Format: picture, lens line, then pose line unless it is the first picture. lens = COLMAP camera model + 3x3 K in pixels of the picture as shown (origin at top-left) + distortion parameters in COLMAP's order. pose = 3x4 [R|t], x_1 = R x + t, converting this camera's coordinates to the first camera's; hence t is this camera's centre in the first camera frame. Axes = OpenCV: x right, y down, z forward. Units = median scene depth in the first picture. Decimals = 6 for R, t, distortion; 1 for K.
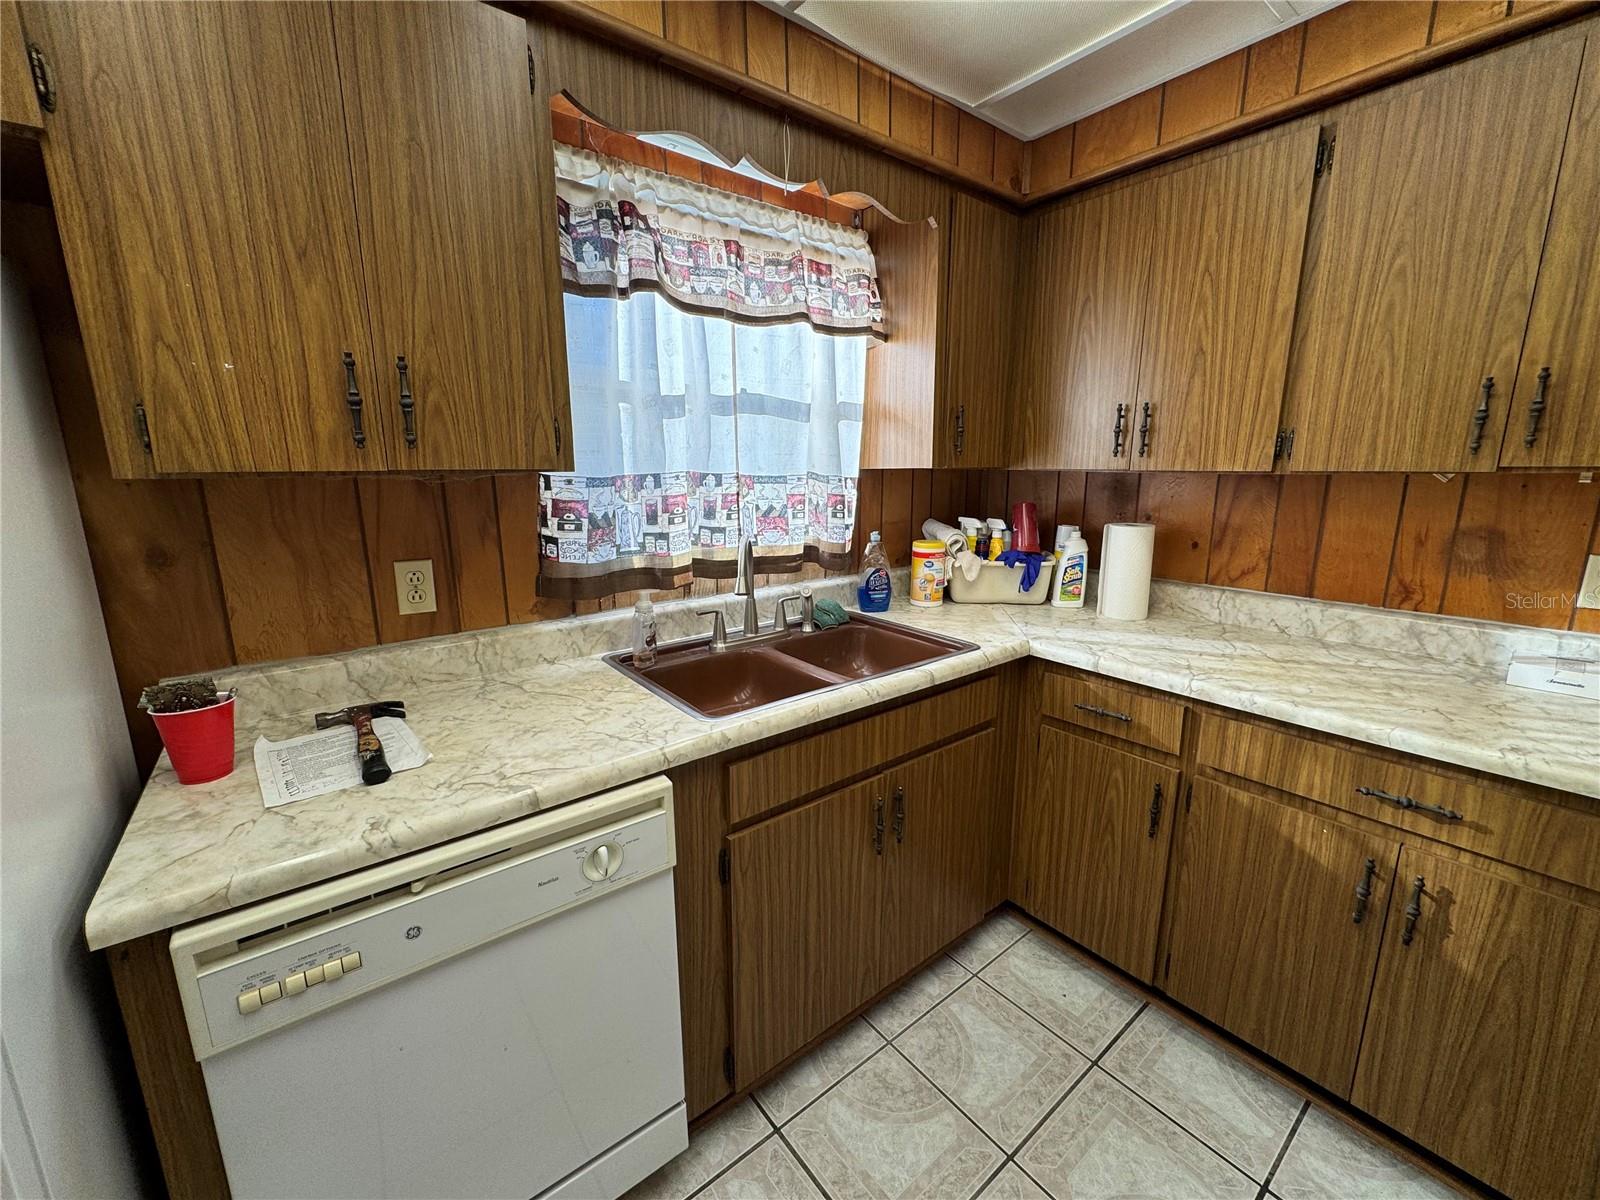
lens RADIAL K [[639.4, 0, 813.6], [0, 639.4, 592.5], [0, 0, 1]] dist [-0.000846, 0.000615]
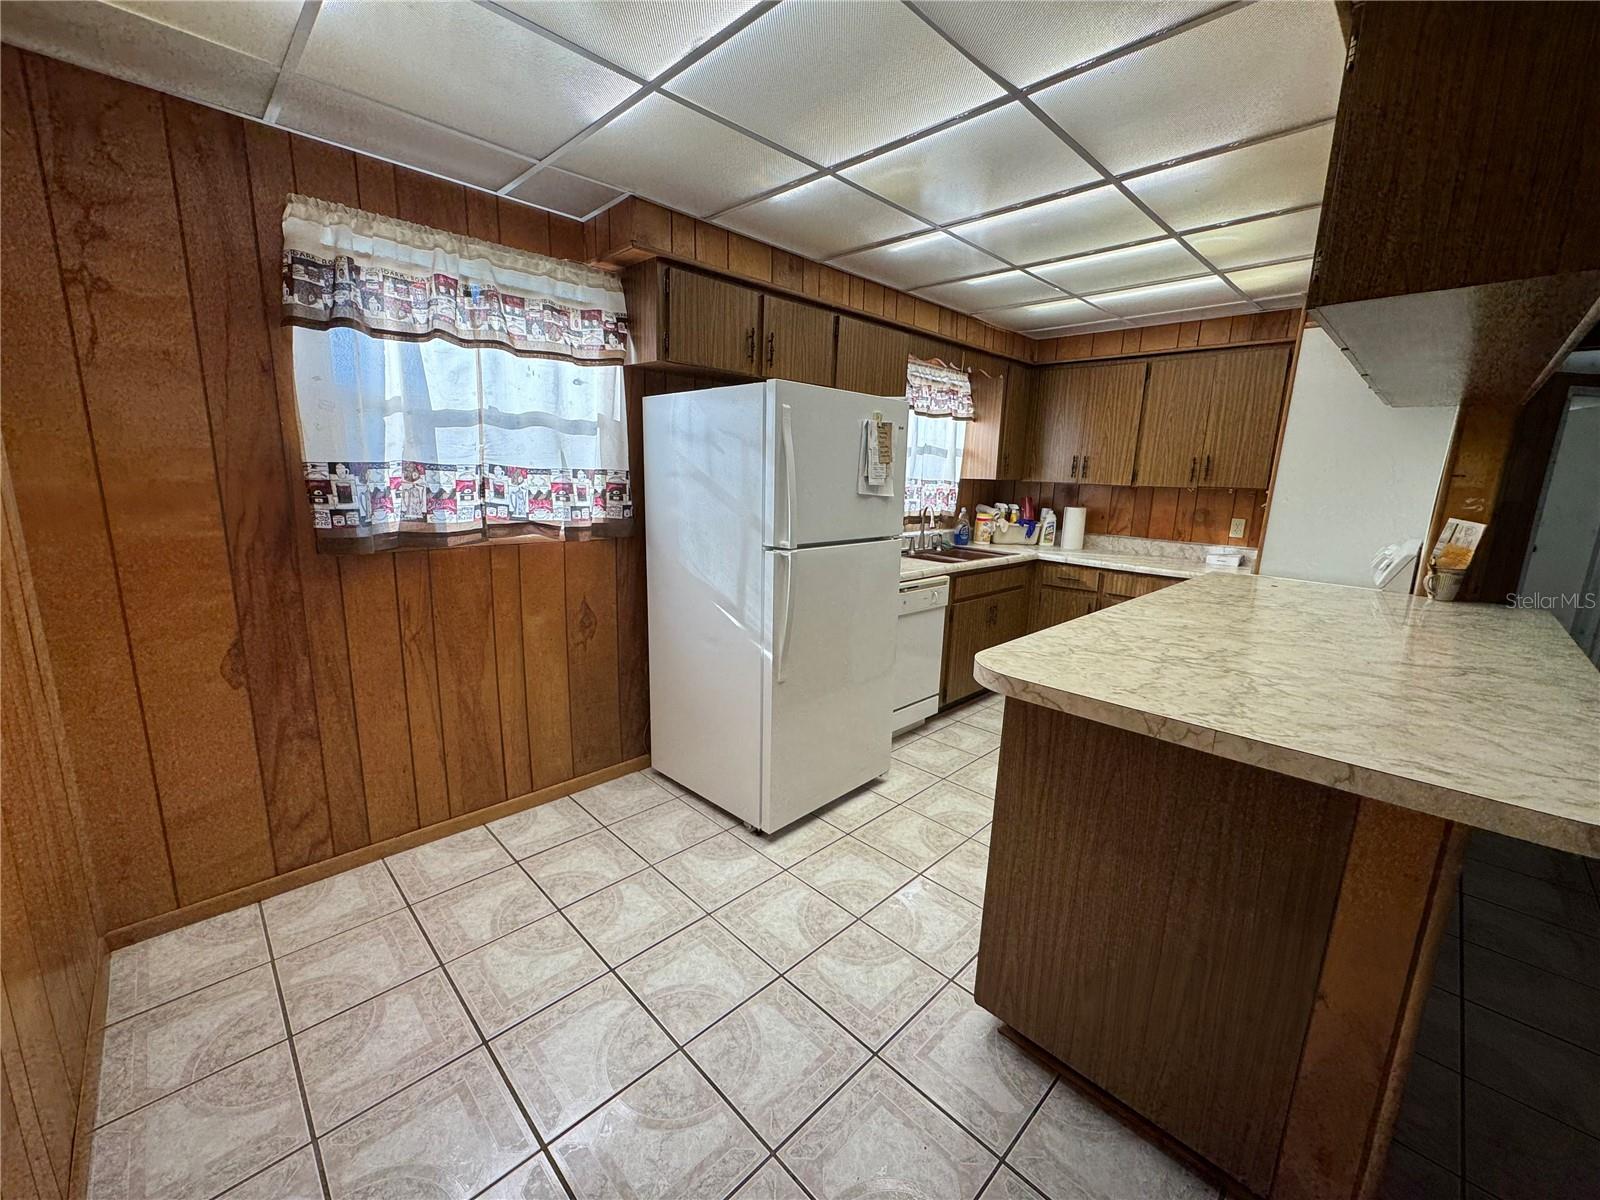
lens RADIAL K [[639.4, 0, 795.9], [0, 639.4, 604.6], [0, 0, 1]] dist [-0.000846, 0.000615]
pose [[0.993871, 0.013715, 0.109689, -0.791889], [-0.014758, 0.999853, 0.008700, 0.250730], [-0.109554, -0.010266, 0.993928, -1.238796]]
